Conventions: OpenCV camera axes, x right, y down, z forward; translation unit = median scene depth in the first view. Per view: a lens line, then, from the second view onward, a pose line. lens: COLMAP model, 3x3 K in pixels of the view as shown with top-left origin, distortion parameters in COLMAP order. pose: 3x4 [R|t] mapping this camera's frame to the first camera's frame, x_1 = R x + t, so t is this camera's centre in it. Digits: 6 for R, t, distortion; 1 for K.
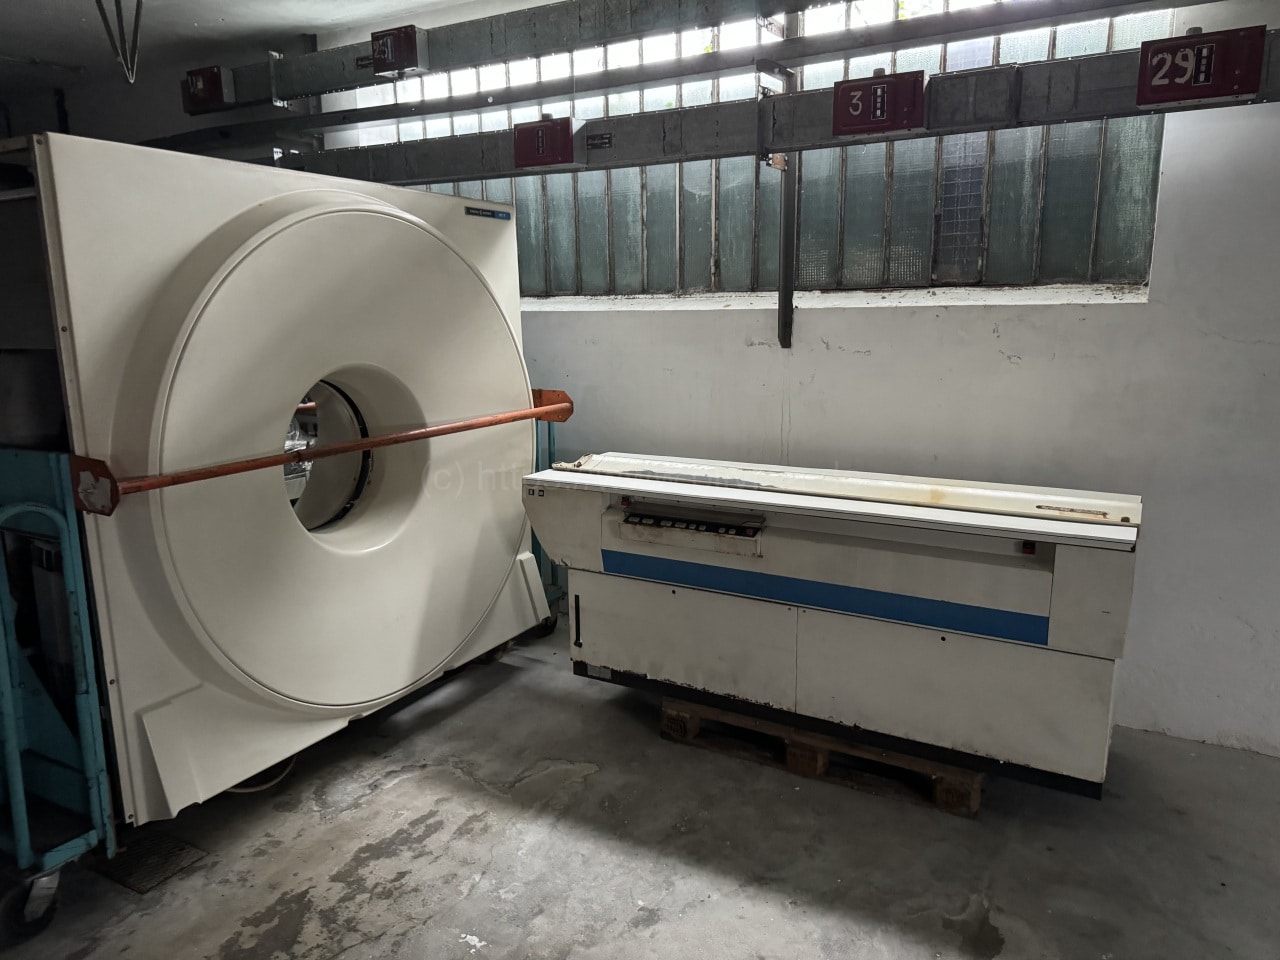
lens RADIAL K [[898.0, 0, 640.0], [0, 898.0, 480.0], [0, 0, 1]] dist [0.120453, -0.180495]
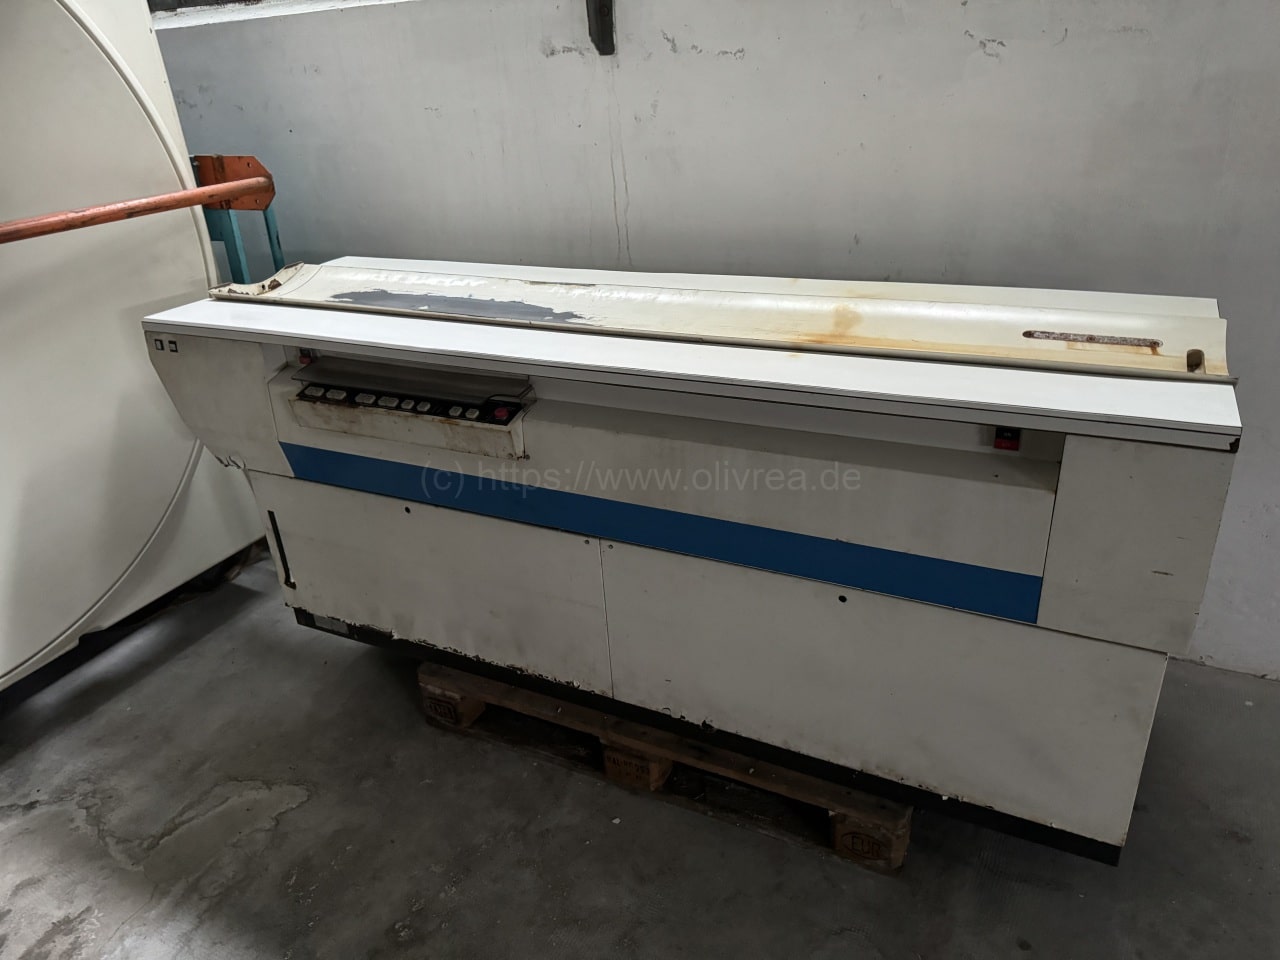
lens RADIAL K [[898.0, 0, 640.0], [0, 898.0, 480.0], [0, 0, 1]] dist [0.120453, -0.180495]
pose [[0.997791, -0.064096, 0.017458, 0.185623], [0.058011, 0.968749, 0.241163, -0.028288], [-0.032370, -0.239617, 0.970328, 0.445230]]
